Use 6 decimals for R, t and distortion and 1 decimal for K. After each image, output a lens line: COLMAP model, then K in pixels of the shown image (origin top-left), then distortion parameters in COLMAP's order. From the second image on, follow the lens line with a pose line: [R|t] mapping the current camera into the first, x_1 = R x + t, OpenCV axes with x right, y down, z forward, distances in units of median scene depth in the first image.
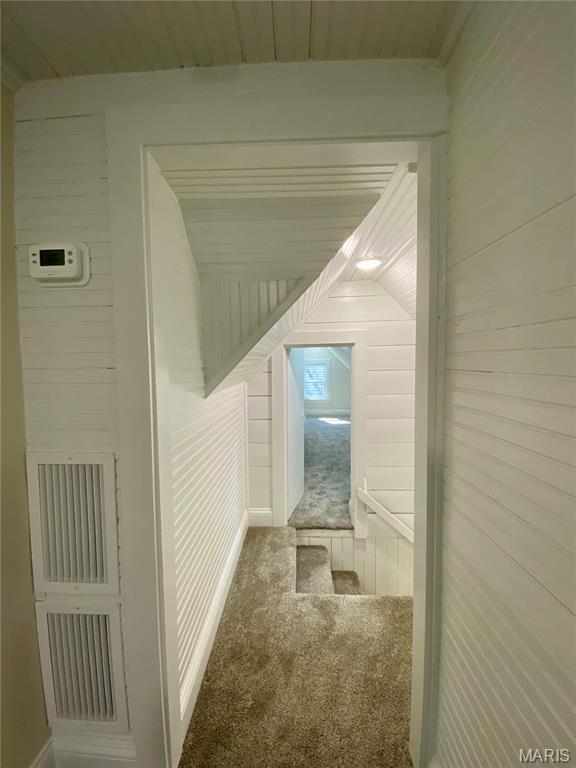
lens RADIAL K [[314.6, 0, 286.7], [0, 314.6, 385.5], [0, 0, 1]] dist [0.000504, -0.000380]
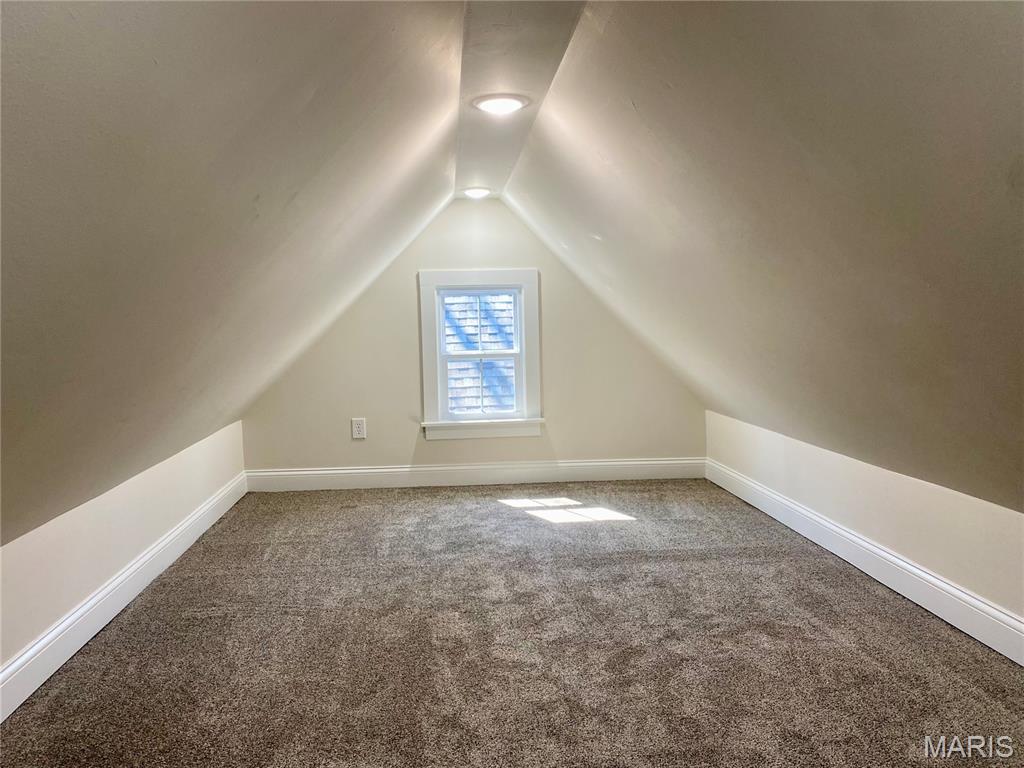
lens RADIAL K [[772.9, 0, 511.7], [0, 772.9, 383.4], [0, 0, 1]] dist [0.000400, 0.000026]
pose [[0.993212, -0.027489, 0.113022, 0.050482], [0.025242, 0.999455, 0.021271, -0.003712], [-0.113546, -0.018274, 0.993365, 0.420187]]
